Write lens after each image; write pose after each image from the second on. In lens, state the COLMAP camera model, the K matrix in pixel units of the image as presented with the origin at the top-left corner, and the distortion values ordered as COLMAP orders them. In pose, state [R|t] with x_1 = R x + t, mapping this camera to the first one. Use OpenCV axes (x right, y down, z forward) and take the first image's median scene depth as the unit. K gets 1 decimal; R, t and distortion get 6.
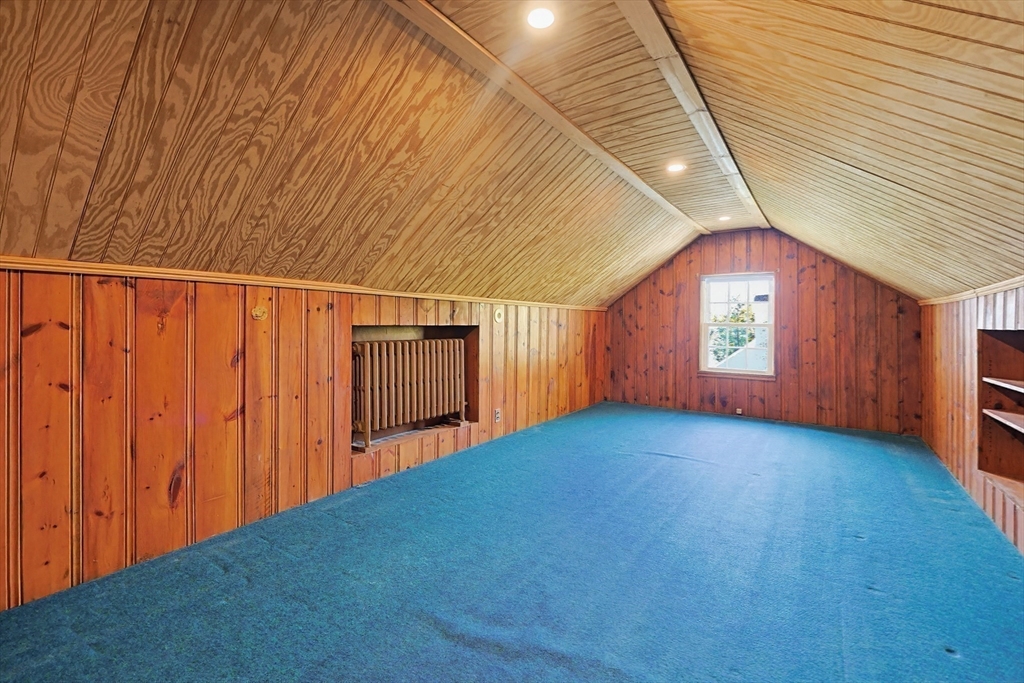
lens RADIAL K [[429.4, 0, 513.2], [0, 429.4, 330.1], [0, 0, 1]] dist [-0.000849, -0.000195]
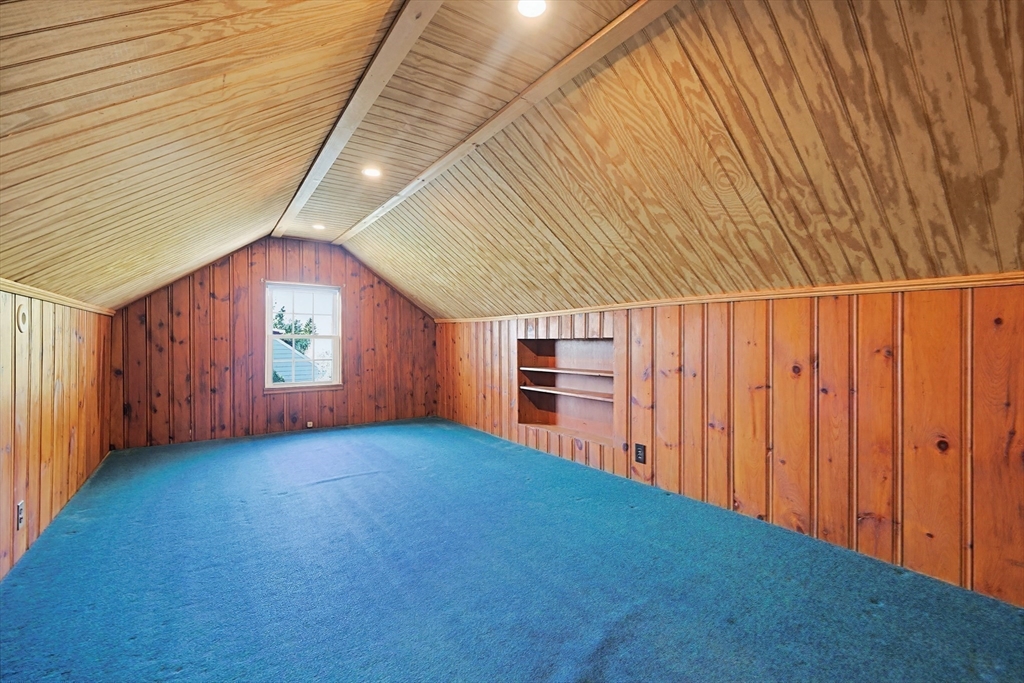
lens RADIAL K [[440.1, 0, 512.0], [0, 440.1, 341.5], [0, 0, 1]] dist [0.000268, 0.000114]
pose [[0.338378, -0.010094, 0.940956, -0.279167], [0.012990, 0.999897, 0.006055, -0.000955], [-0.940921, 0.010174, 0.338474, 0.234855]]
